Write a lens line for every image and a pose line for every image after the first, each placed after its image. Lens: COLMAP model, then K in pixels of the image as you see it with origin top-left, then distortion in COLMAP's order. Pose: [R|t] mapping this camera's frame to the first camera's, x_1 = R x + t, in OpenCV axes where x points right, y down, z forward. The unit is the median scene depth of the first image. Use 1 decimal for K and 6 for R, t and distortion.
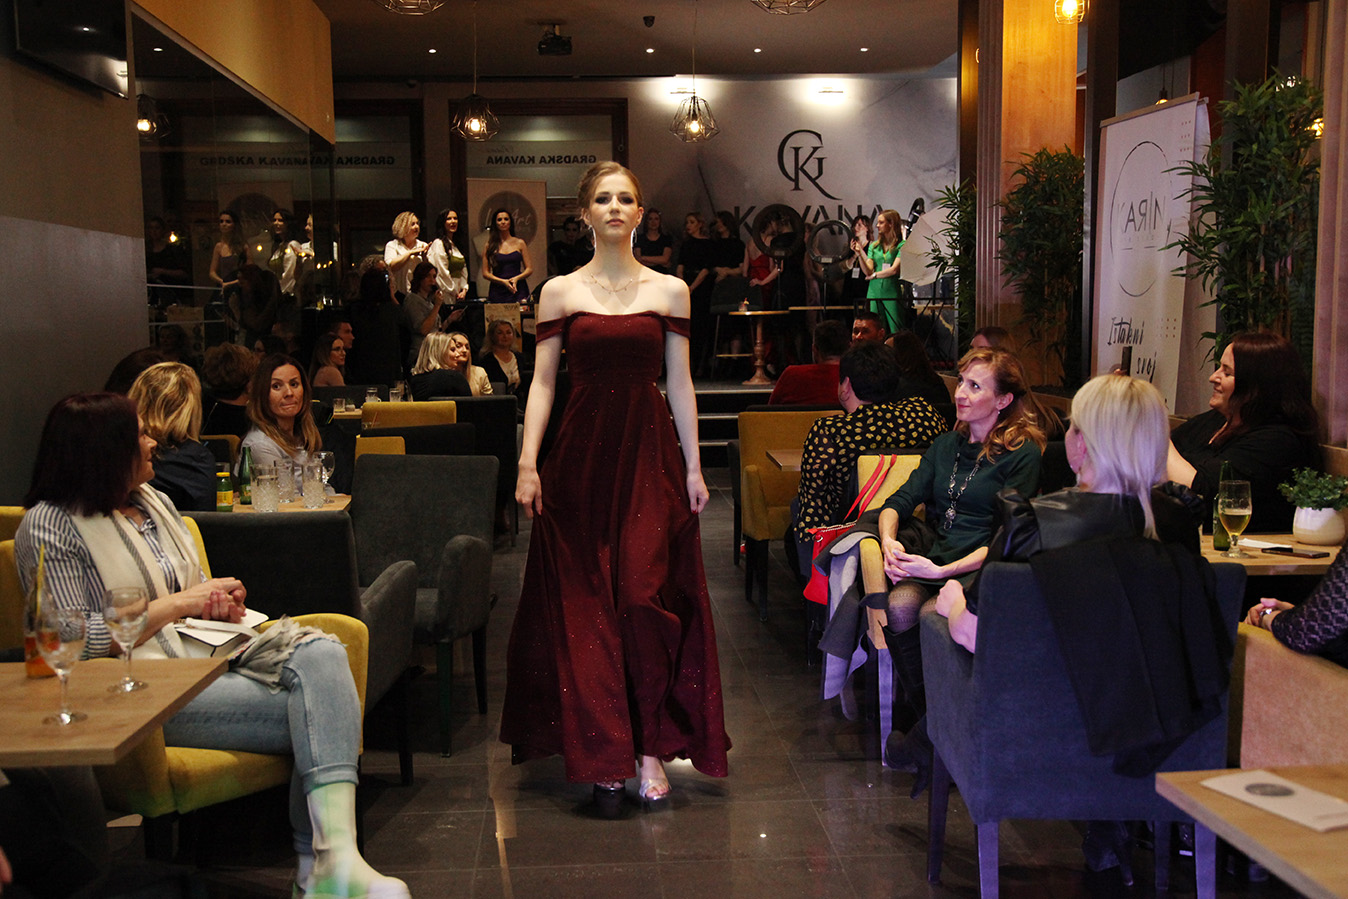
lens RADIAL K [[1455.4, 0, 675.2], [0, 1455.4, 459.1], [0, 0, 1]] dist [0.093856, 0.000000]
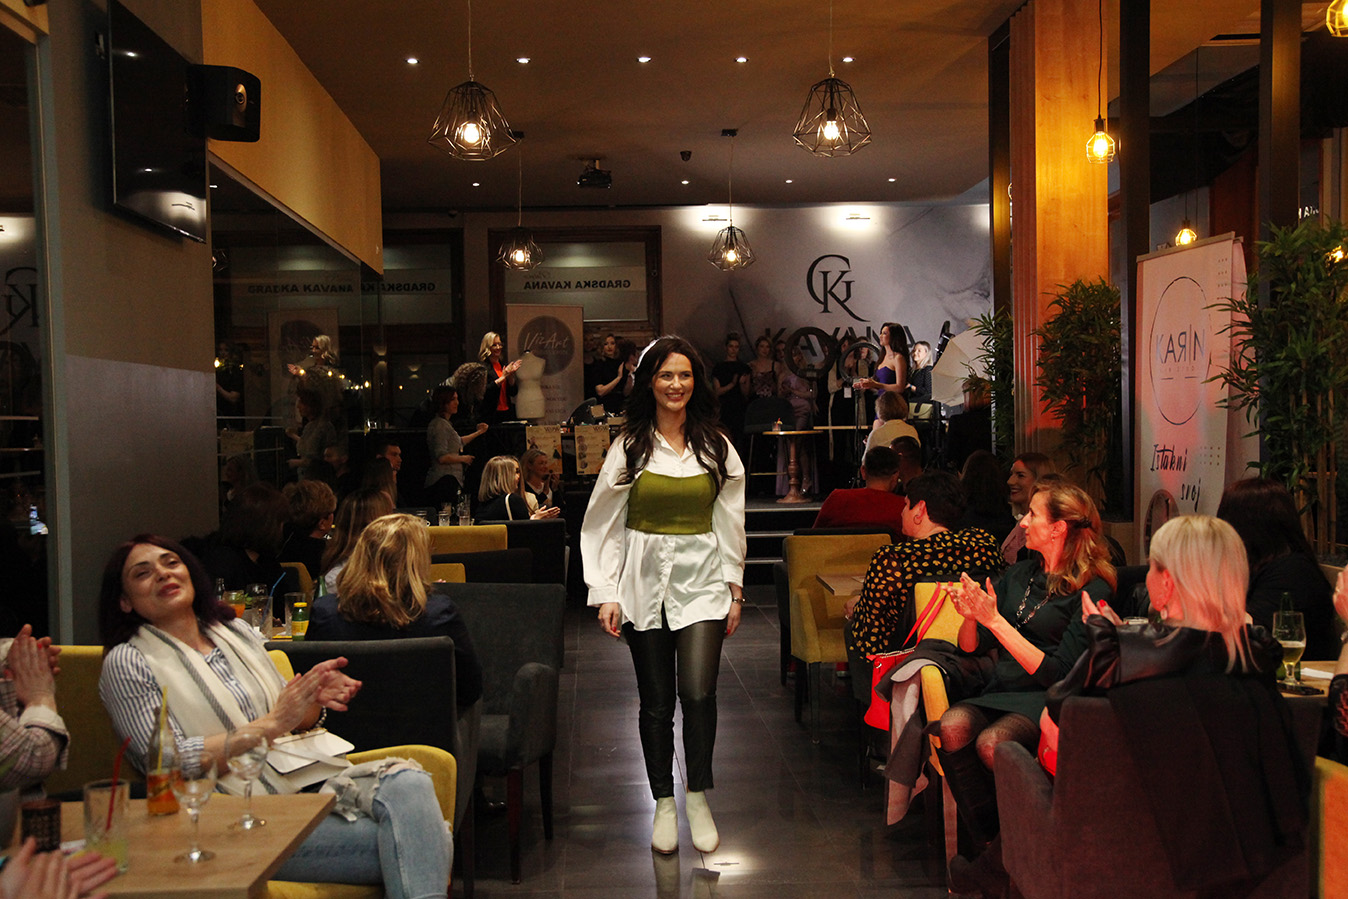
lens RADIAL K [[1455.4, 0, 670.9], [0, 1455.4, 460.5], [0, 0, 1]] dist [0.093856, 0.000000]
pose [[0.999965, -0.005581, -0.006299, -0.033962], [0.005121, 0.997481, -0.070751, -0.013985], [0.006678, 0.070716, 0.997474, -0.027790]]
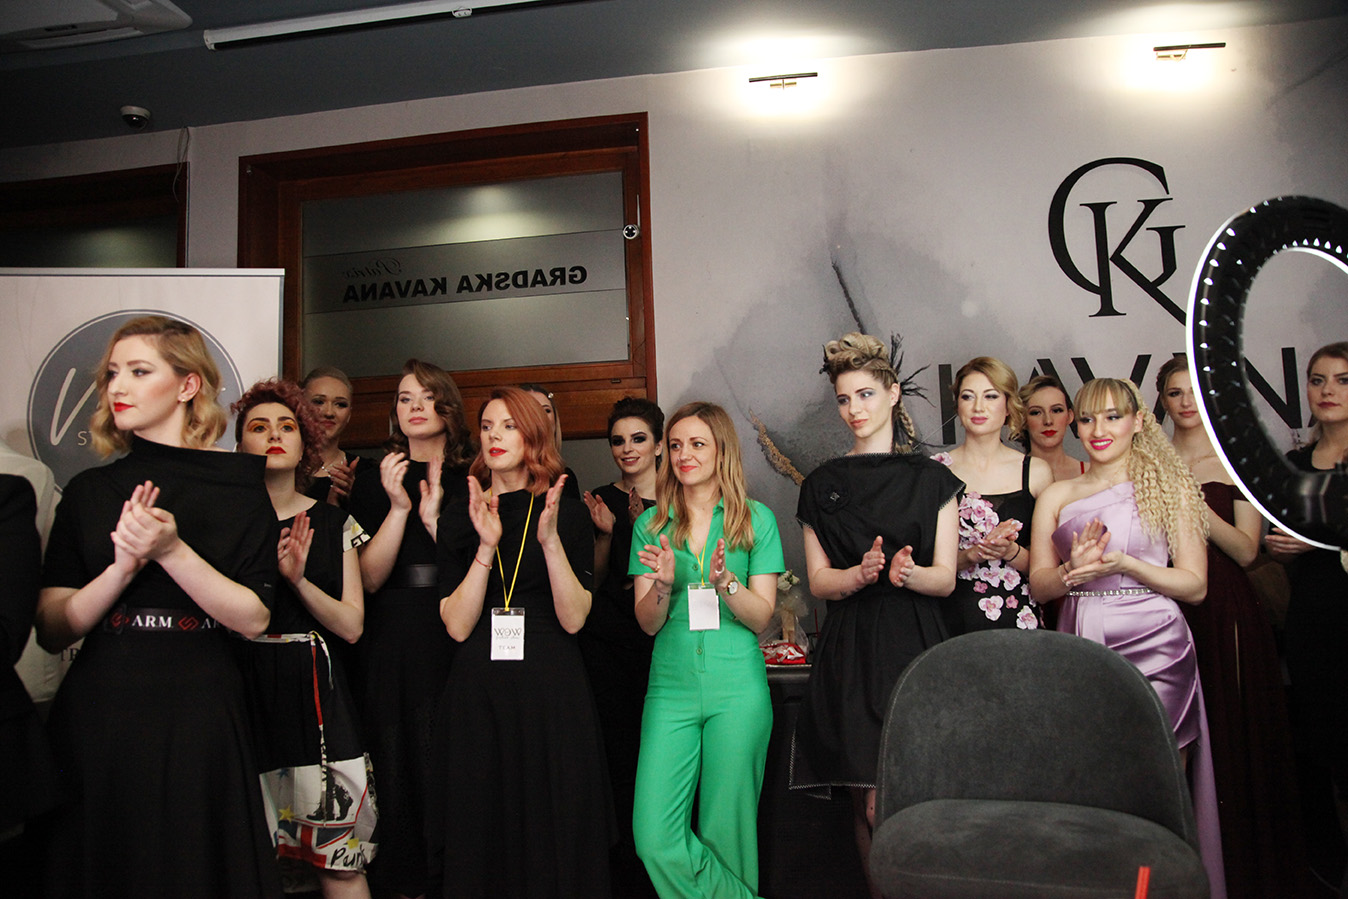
lens RADIAL K [[1084.9, 0, 677.3], [0, 1084.9, 450.8], [0, 0, 1]] dist [-0.050905, -0.006553]
pose [[0.981028, -0.042833, -0.189076, 0.043308], [0.038176, 0.998873, -0.028204, -0.248686], [0.190071, 0.020450, 0.981557, 1.208589]]
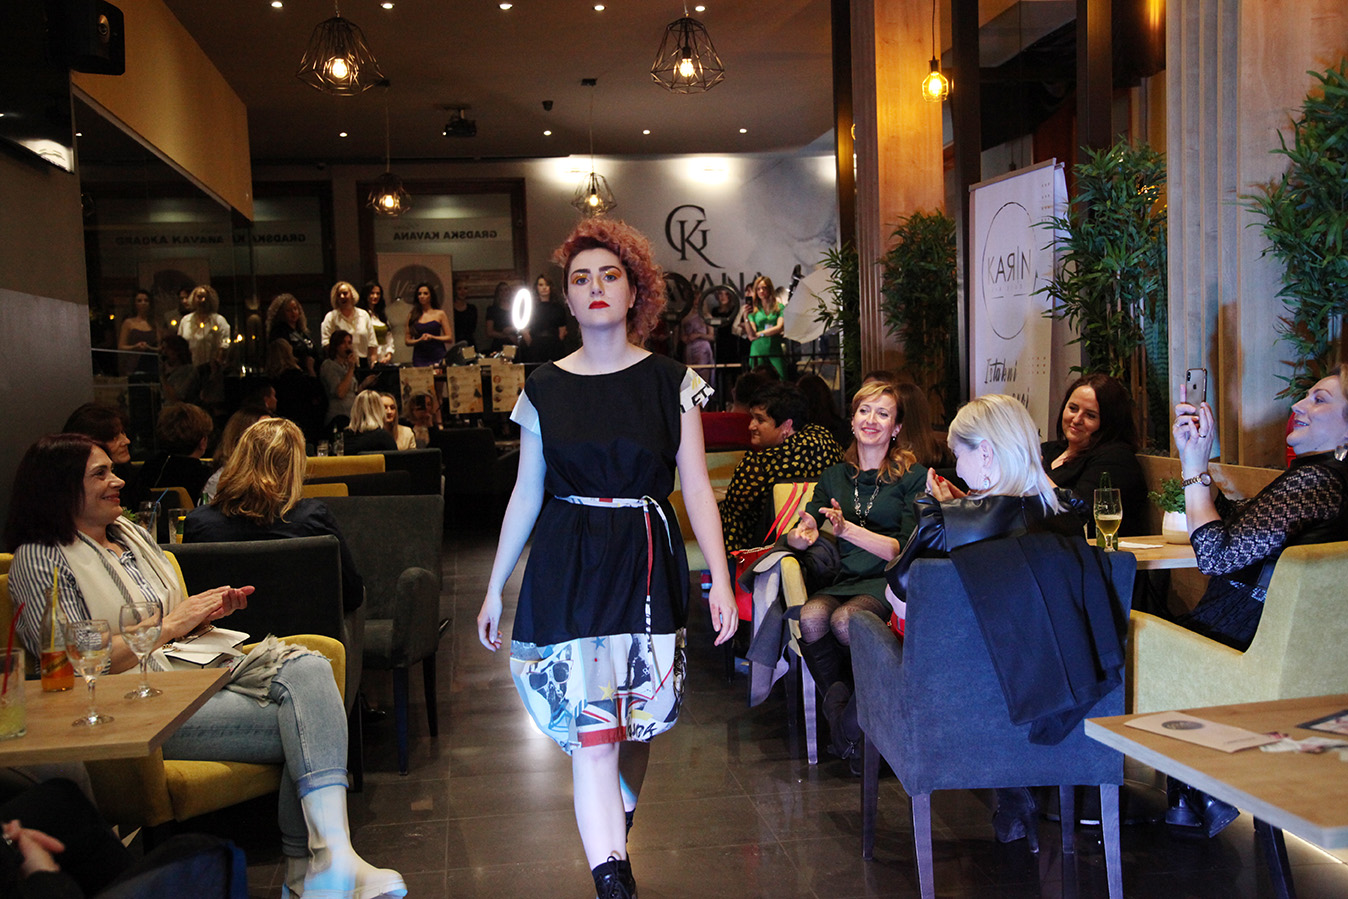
lens RADIAL K [[1384.8, 0, 656.7], [0, 1384.8, 463.7], [0, 0, 1]] dist [0.093379, 0.000000]
pose [[0.996484, -0.027387, 0.079183, -0.038925], [0.031059, 0.998480, -0.045520, 0.023538], [-0.077816, 0.047820, 0.995820, -0.032045]]
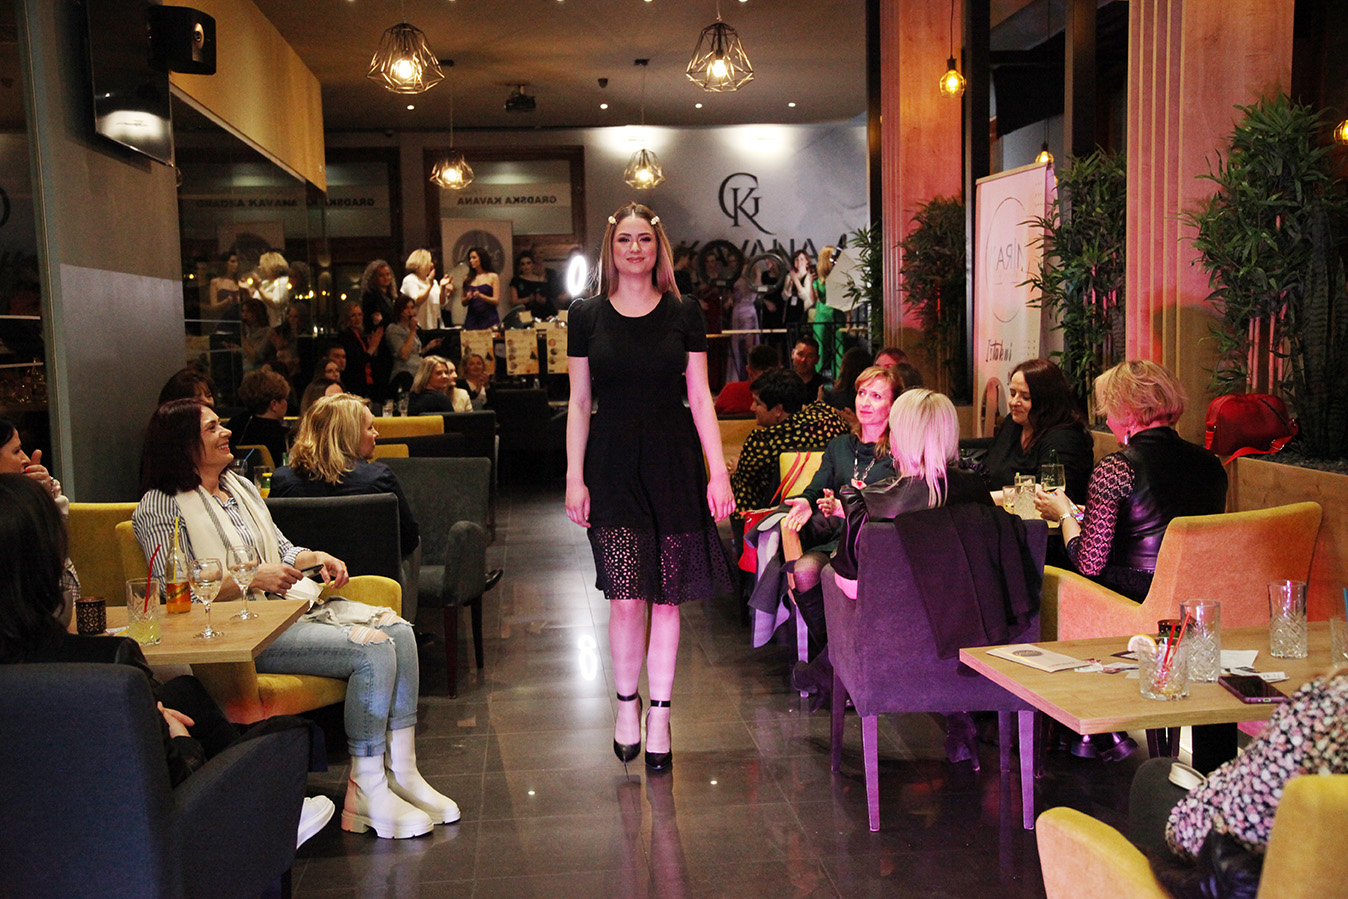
lens RADIAL K [[1474.2, 0, 677.6], [0, 1474.2, 453.6], [0, 0, 1]] dist [0.097919, 0.000000]
pose [[0.999336, -0.013553, 0.033807, -0.004205], [0.014139, 0.999753, -0.017175, 0.016069], [-0.033566, 0.017642, 0.999281, -0.221487]]
